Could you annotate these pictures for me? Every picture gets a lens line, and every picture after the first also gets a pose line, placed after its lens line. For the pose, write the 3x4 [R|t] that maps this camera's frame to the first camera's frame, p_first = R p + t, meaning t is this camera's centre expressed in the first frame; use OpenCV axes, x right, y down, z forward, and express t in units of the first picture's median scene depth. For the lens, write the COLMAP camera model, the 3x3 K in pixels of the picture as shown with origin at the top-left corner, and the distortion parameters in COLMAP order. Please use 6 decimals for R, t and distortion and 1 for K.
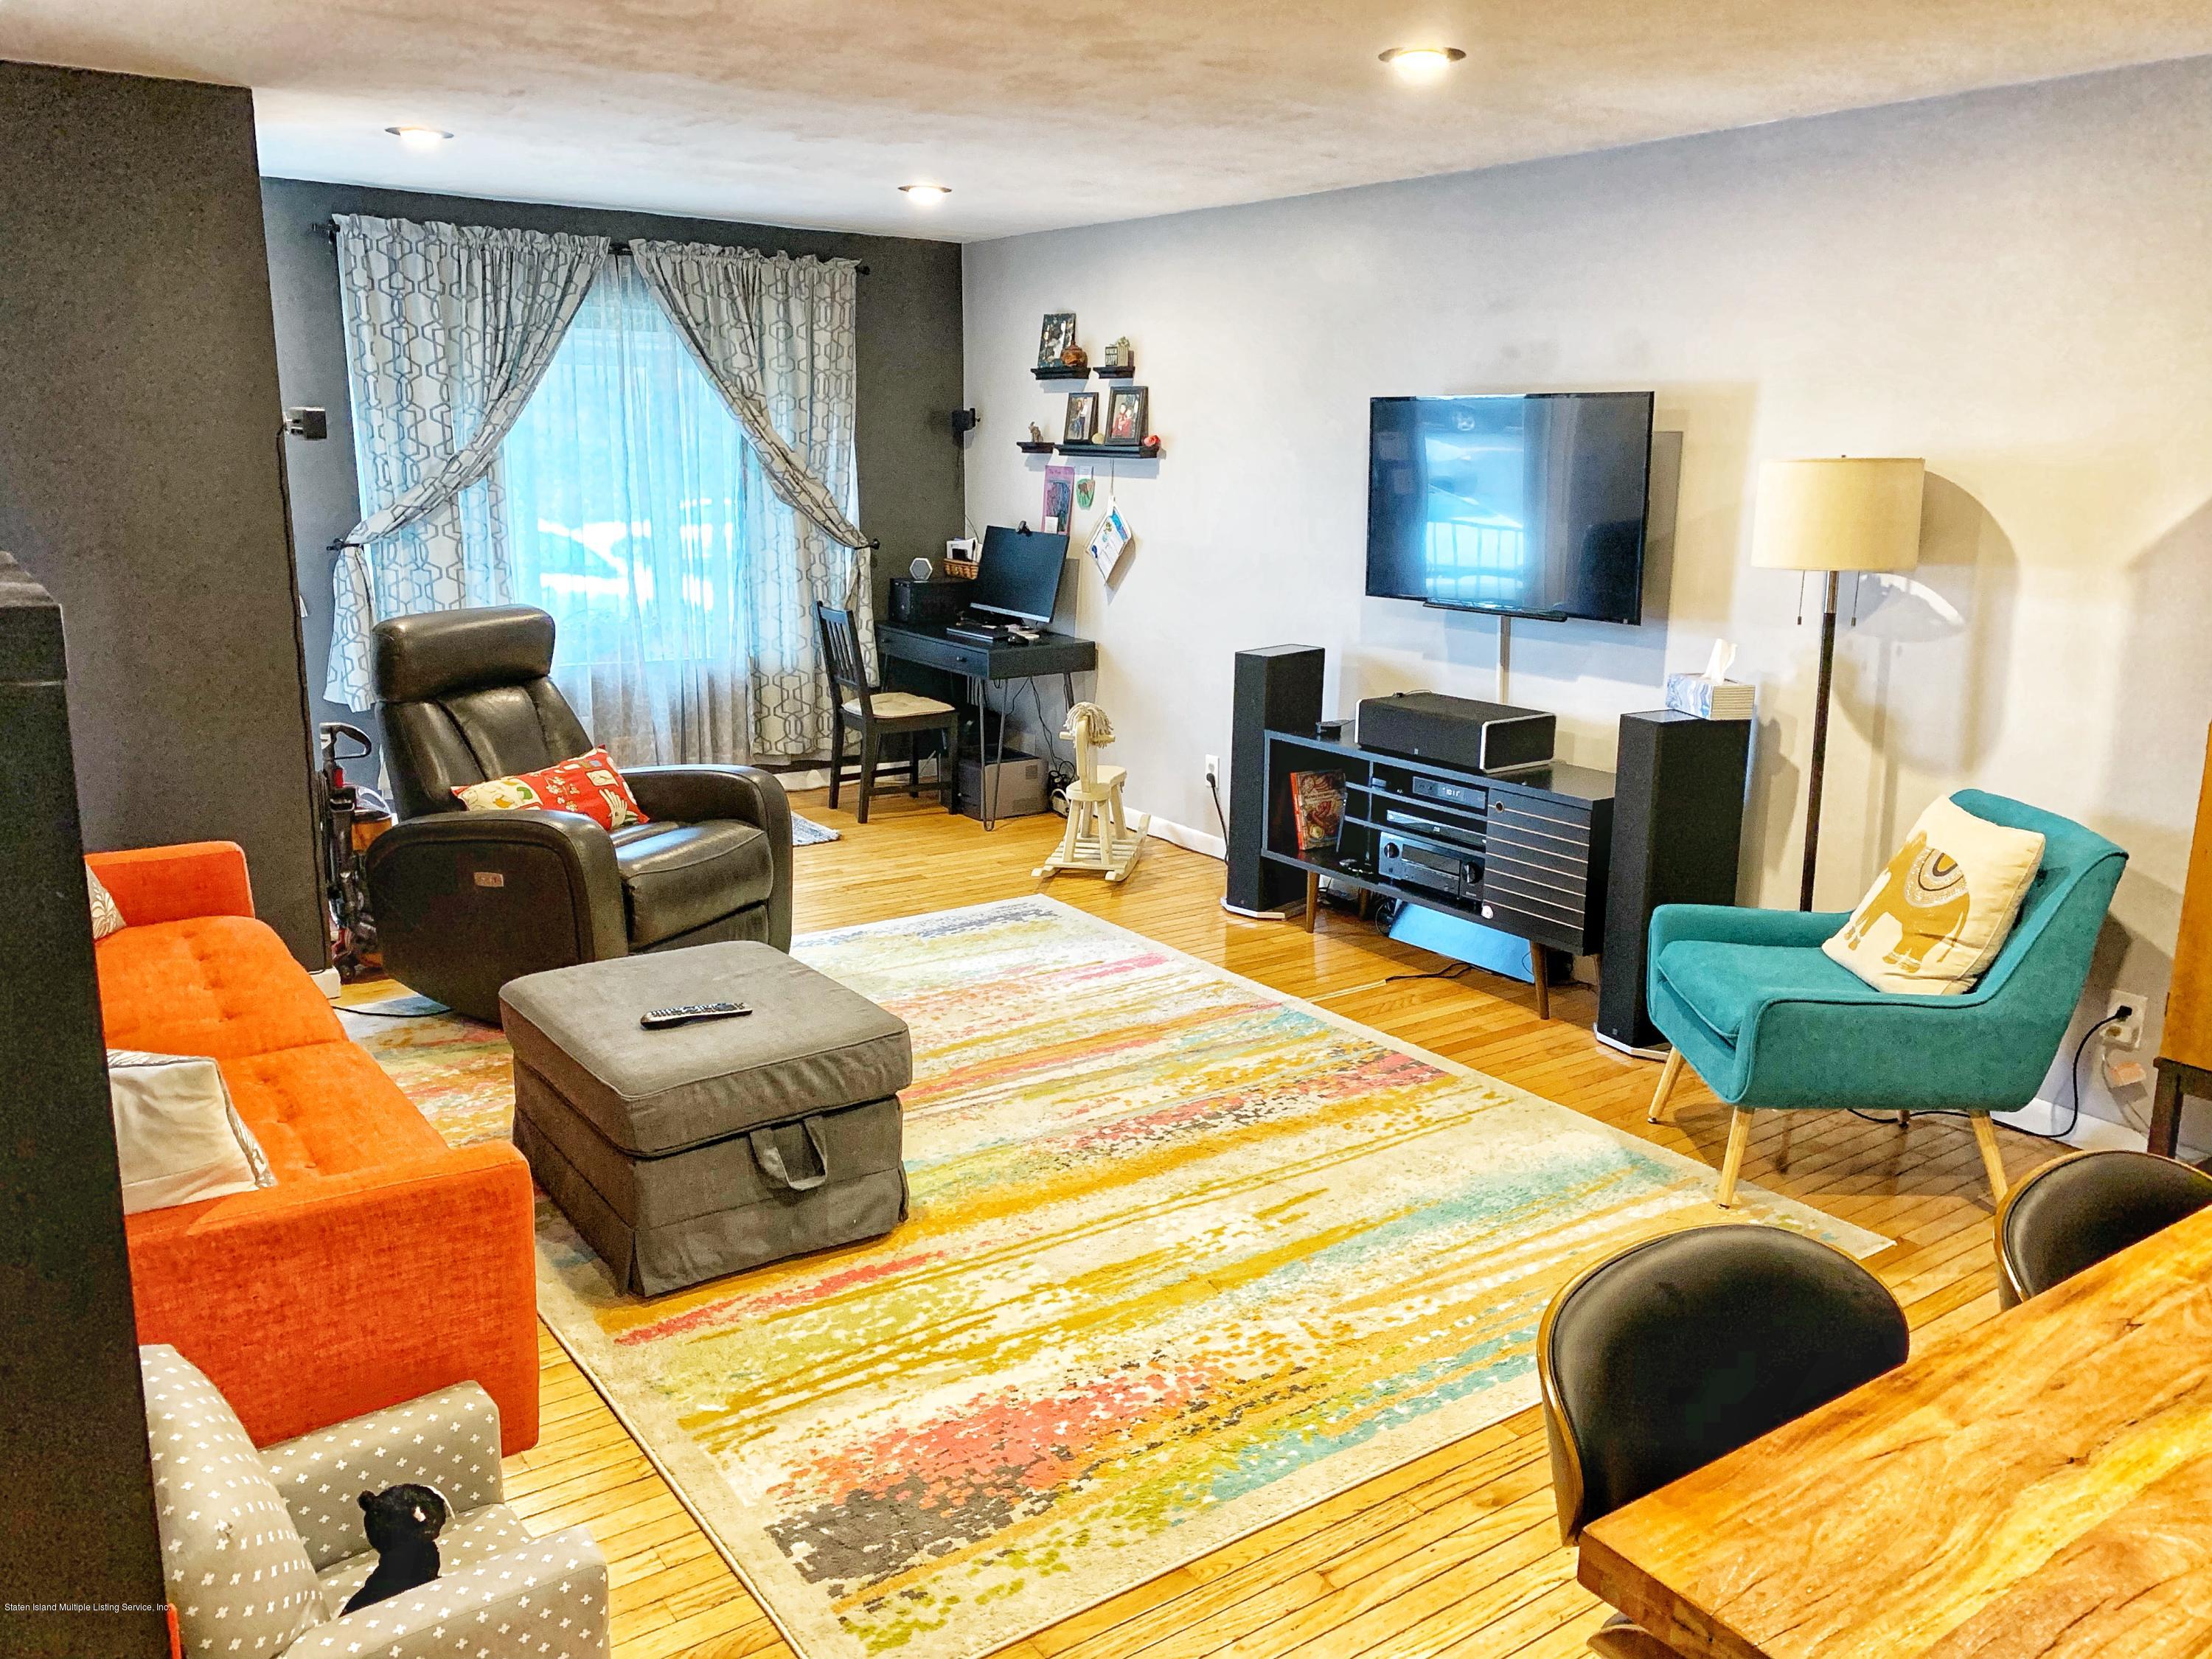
lens RADIAL K [[1684.7, 0, 1099.7], [0, 1684.7, 831.1], [0, 0, 1]] dist [0.024589, -0.002554]
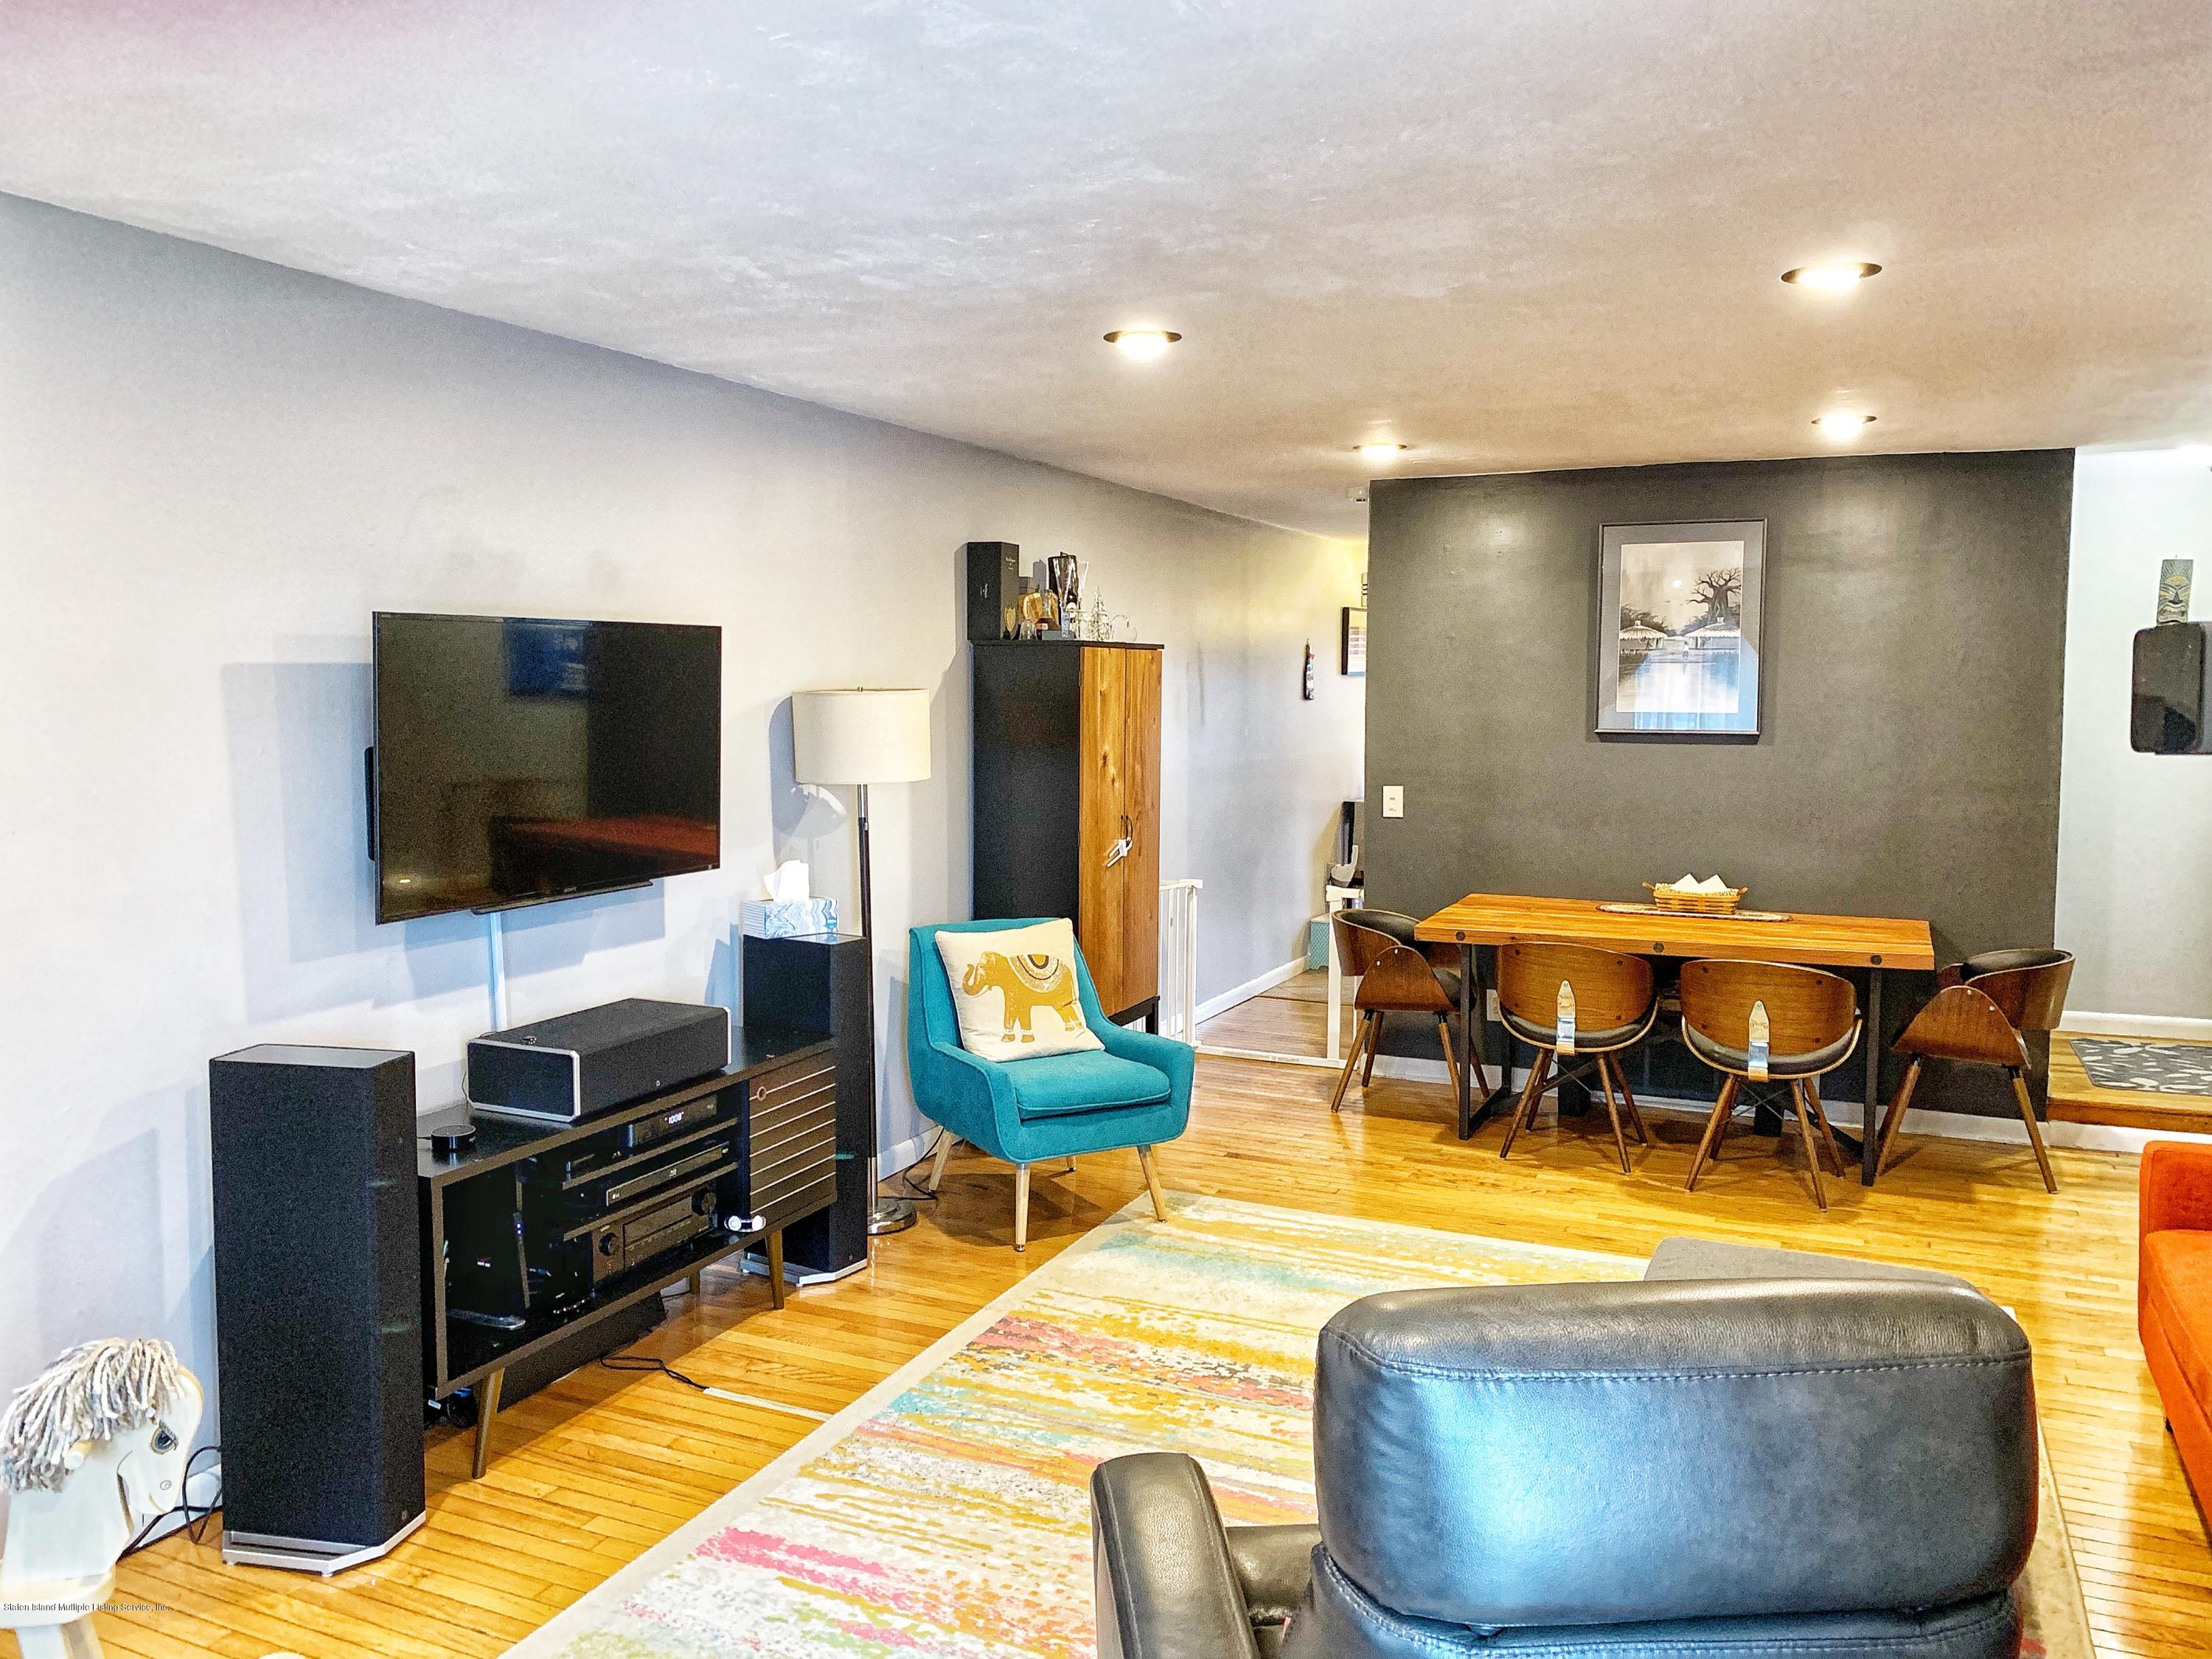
lens RADIAL K [[1684.7, 0, 1093.0], [0, 1684.7, 816.6], [0, 0, 1]] dist [0.024589, -0.002554]
pose [[-0.500762, -0.079428, 0.861933, -0.610391], [0.196907, 0.959220, 0.202792, -0.307772], [-0.842891, 0.271271, -0.464701, 1.293791]]
